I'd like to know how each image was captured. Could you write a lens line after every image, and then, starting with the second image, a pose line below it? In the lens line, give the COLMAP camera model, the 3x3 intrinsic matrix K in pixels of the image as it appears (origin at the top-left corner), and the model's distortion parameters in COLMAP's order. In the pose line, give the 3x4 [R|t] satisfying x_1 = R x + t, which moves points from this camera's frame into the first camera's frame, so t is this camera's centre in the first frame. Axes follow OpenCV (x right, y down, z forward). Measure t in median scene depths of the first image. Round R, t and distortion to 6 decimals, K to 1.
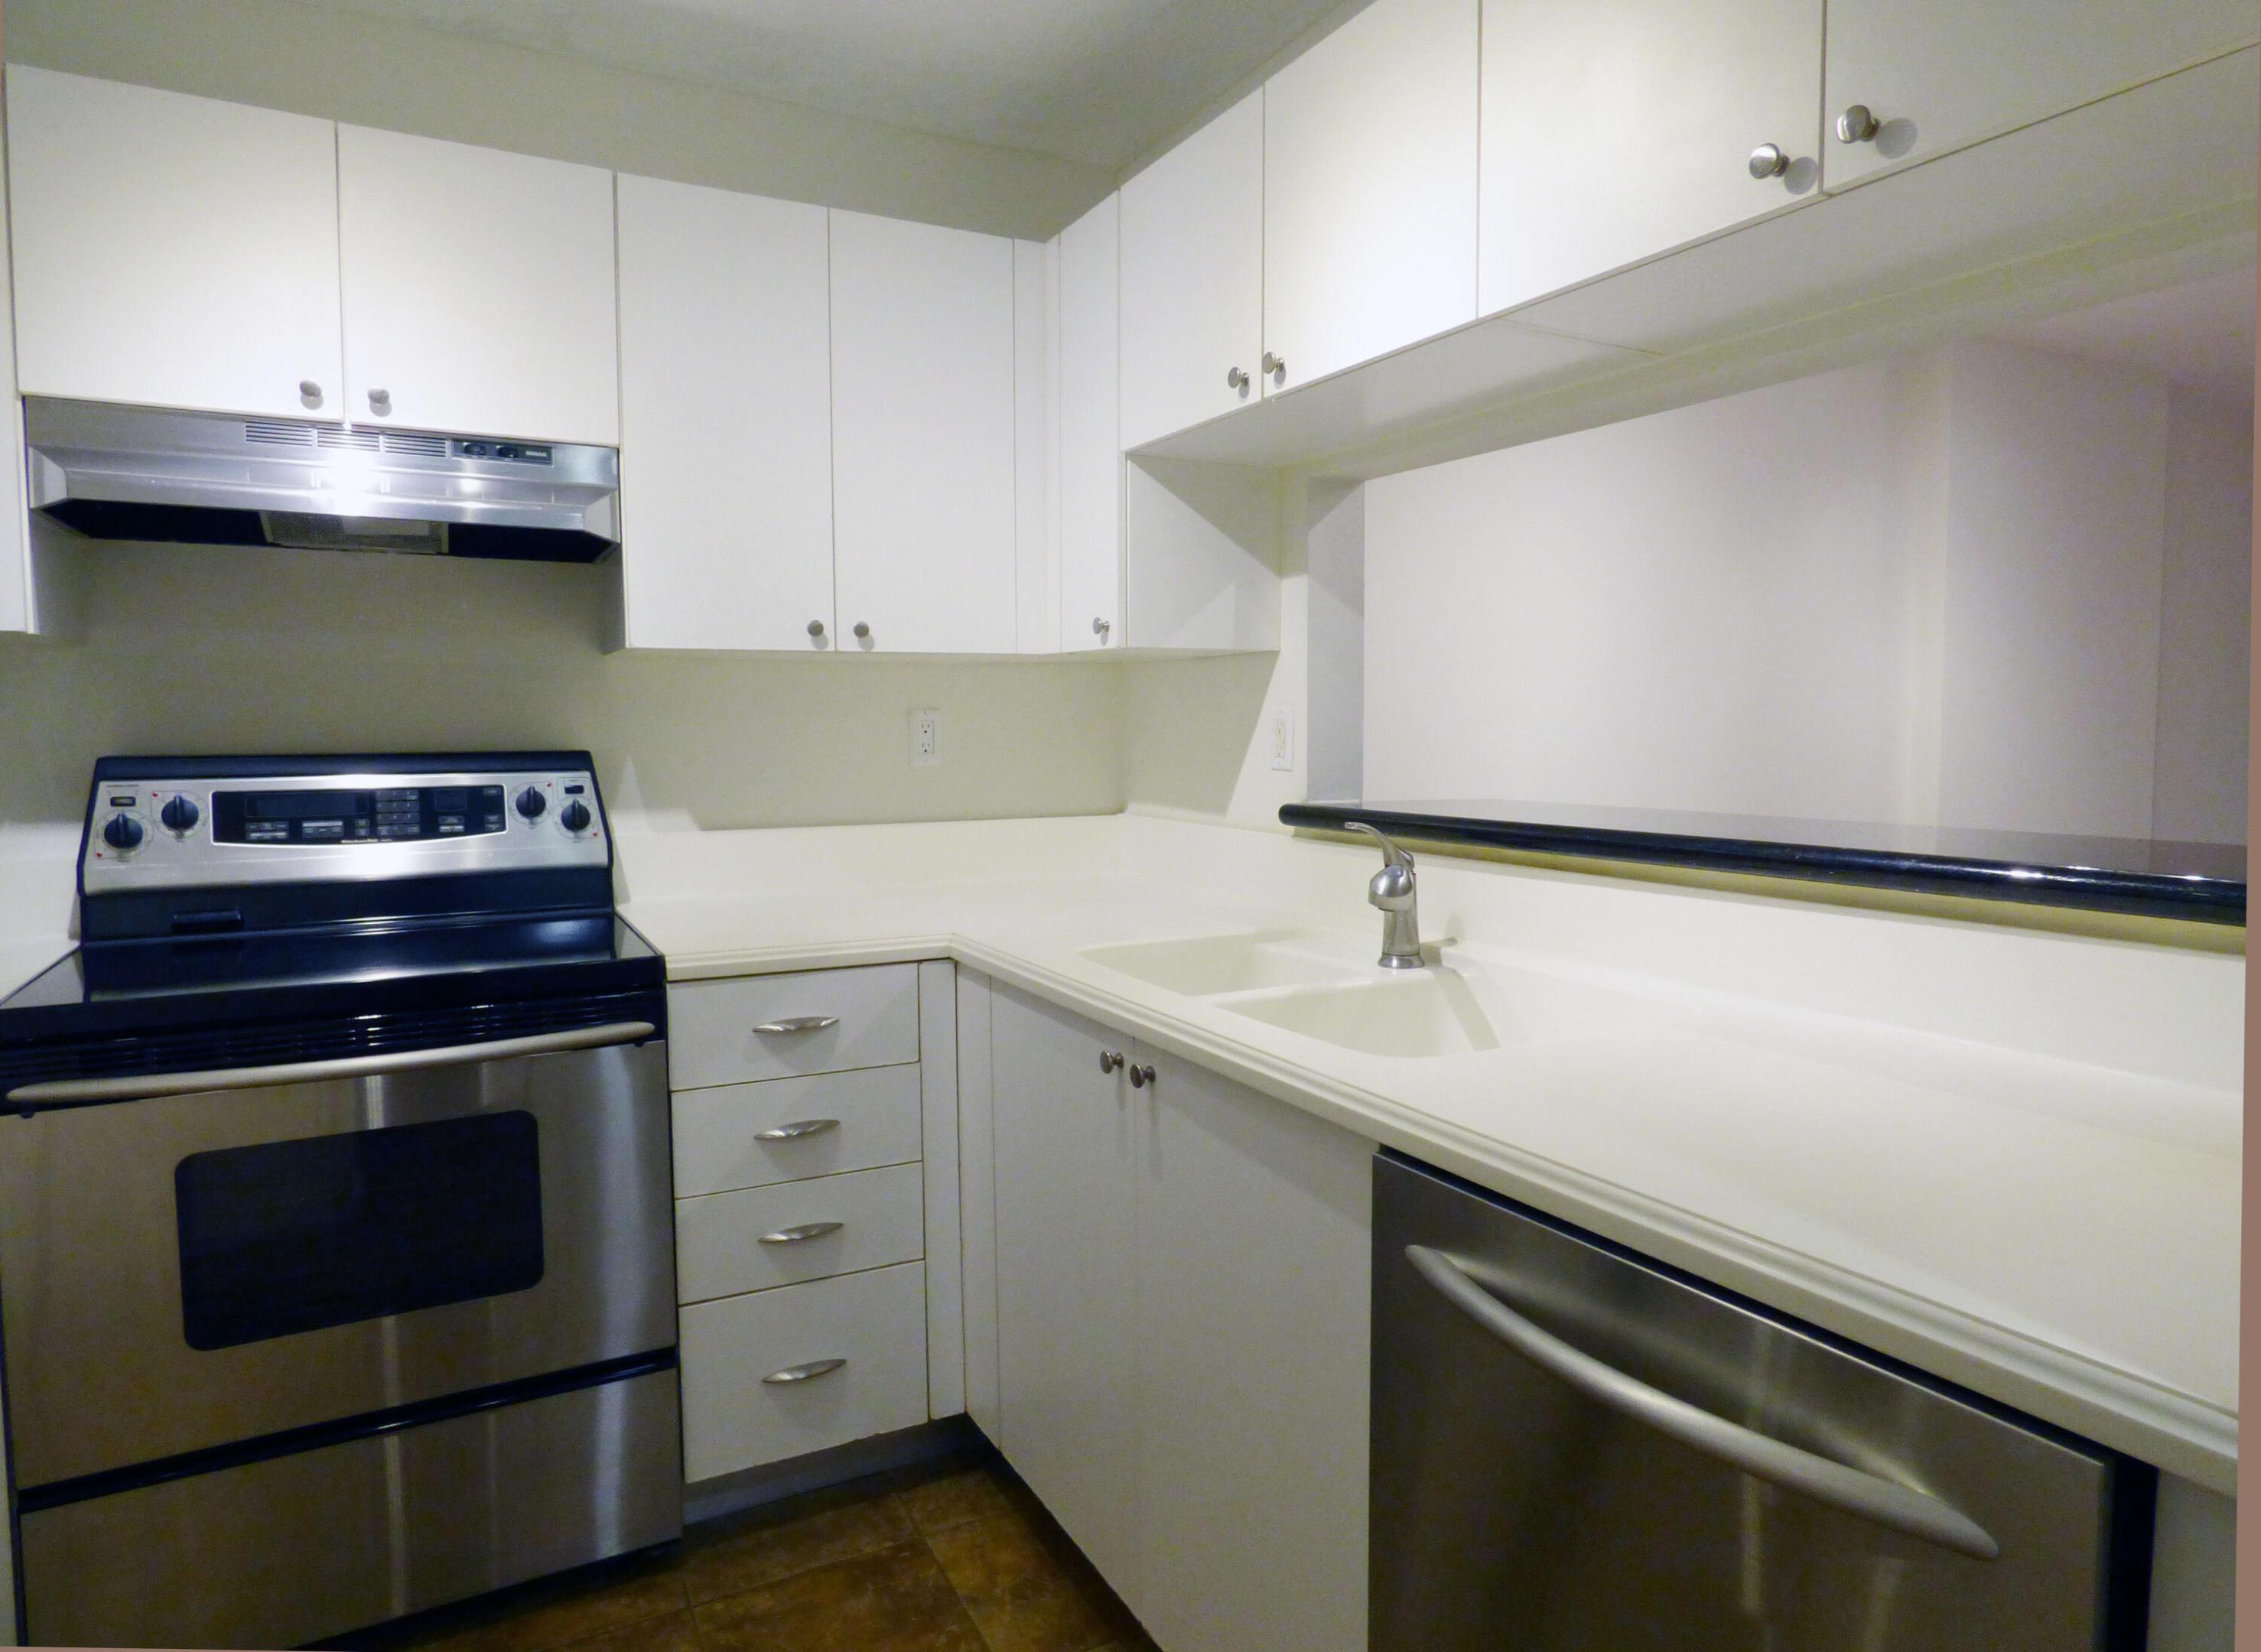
lens RADIAL K [[1343.9, 0, 1132.7], [0, 1343.9, 810.4], [0, 0, 1]] dist [-0.033302, 0.028976]
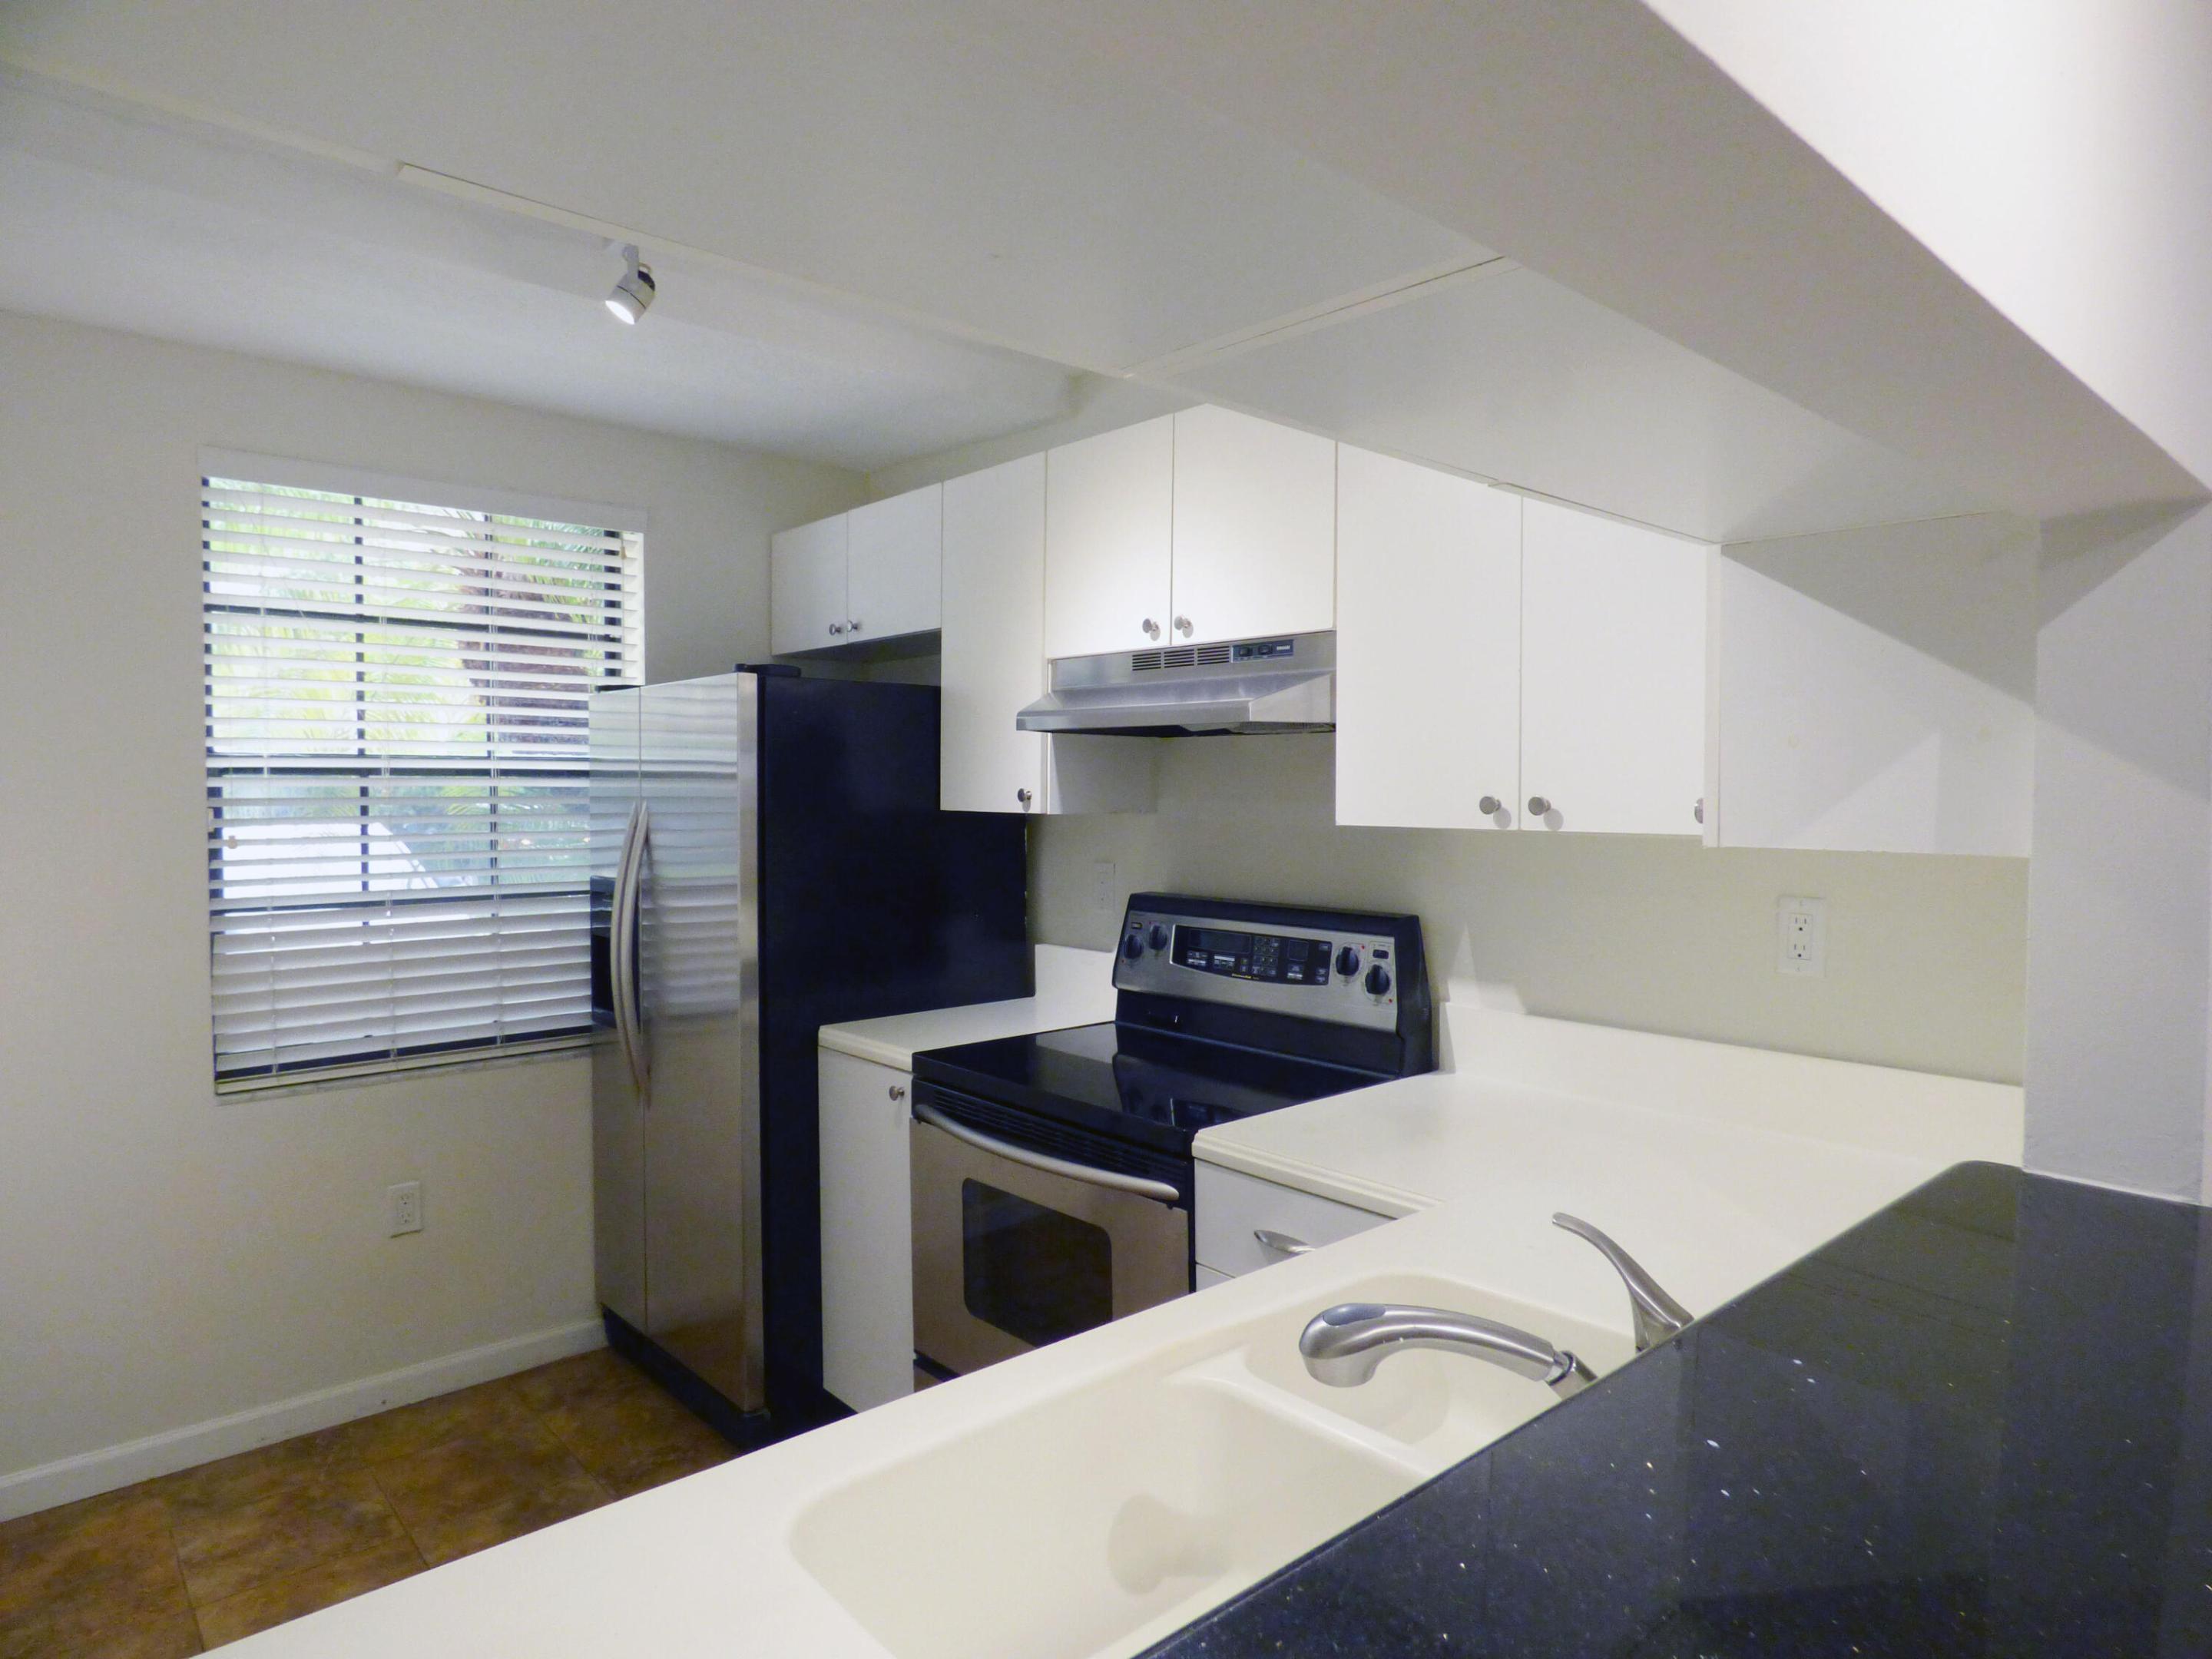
lens RADIAL K [[1344.0, 0, 1106.0], [0, 1344.0, 829.5], [0, 0, 1]] dist [-0.015623, 0.001012]
pose [[0.227273, 0.038705, -0.973062, 0.590456], [-0.066802, 0.997476, 0.024074, -0.134577], [0.971537, 0.059531, 0.229284, 0.610407]]
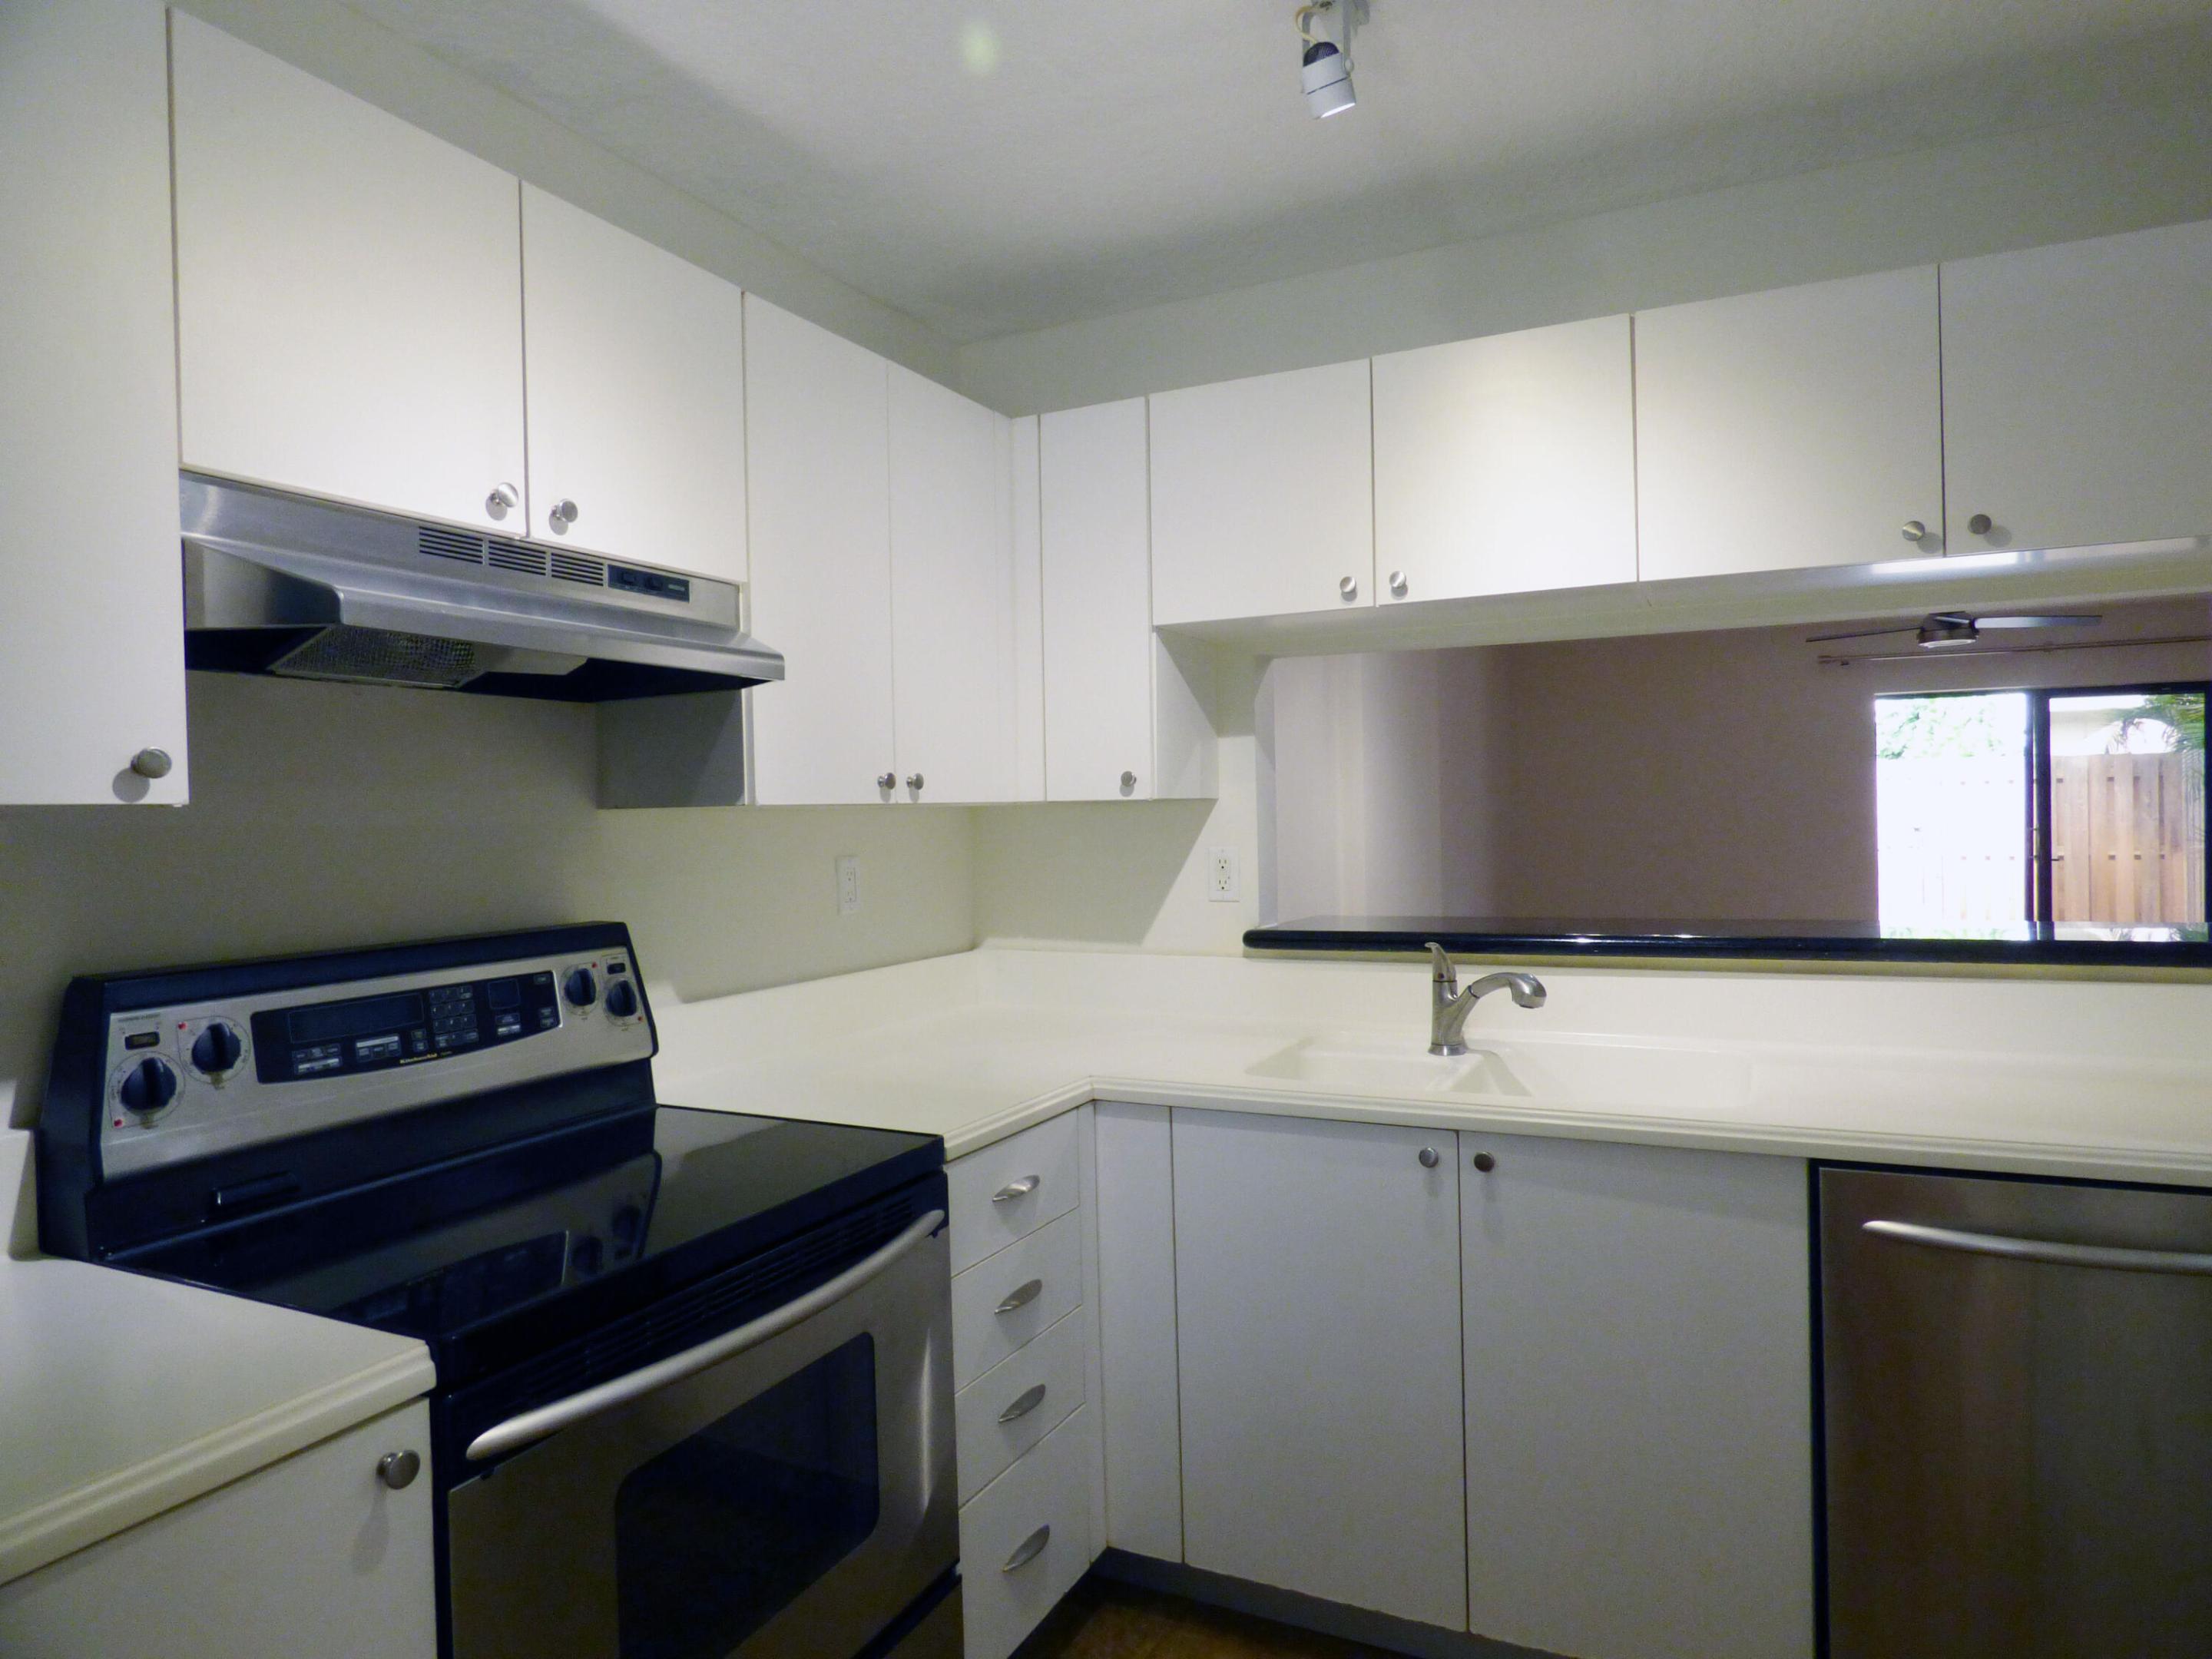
lens RADIAL K [[1341.9, 0, 1106.0], [0, 1341.9, 829.5], [0, 0, 1]] dist [0.018475, 0.000310]
pose [[0.814688, -0.023017, 0.579443, -0.726160], [0.058882, 0.997331, -0.043170, -0.053647], [-0.576903, 0.069289, 0.813868, 0.128133]]
